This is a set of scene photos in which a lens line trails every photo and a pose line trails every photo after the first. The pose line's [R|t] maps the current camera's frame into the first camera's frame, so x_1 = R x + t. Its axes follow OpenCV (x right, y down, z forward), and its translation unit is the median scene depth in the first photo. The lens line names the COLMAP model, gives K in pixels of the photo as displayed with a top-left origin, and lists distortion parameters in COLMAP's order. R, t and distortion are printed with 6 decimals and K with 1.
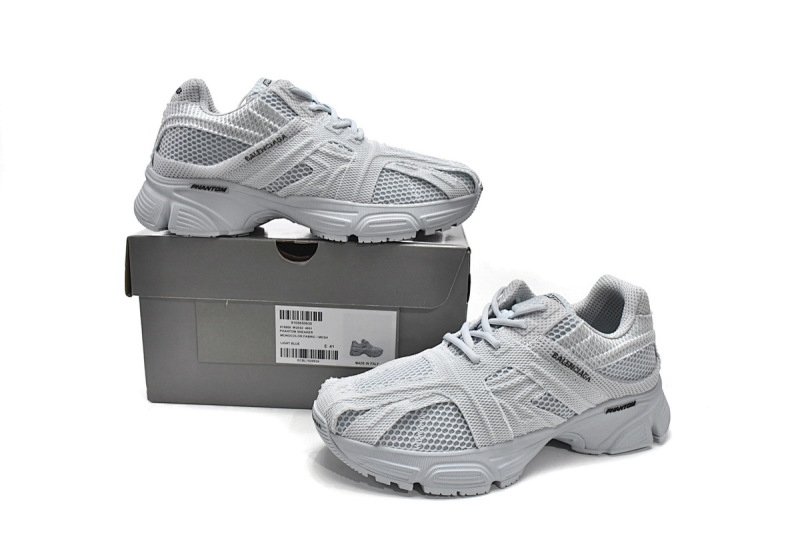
lens RADIAL K [[694.2, 0, 400.0], [0, 694.2, 266.5], [0, 0, 1]] dist [-0.000772, -0.000398]
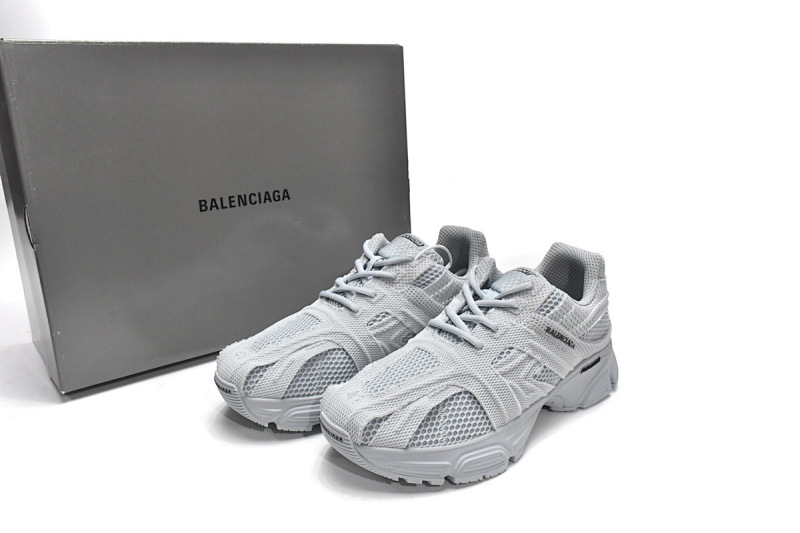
lens RADIAL K [[694.2, 0, 400.0], [0, 694.2, 266.5], [0, 0, 1]] dist [-0.000772, -0.000398]
pose [[0.934644, -0.116521, 0.335952, -0.329046], [0.083514, 0.990291, 0.111129, -0.102825], [-0.345639, -0.075810, 0.935300, 0.100654]]
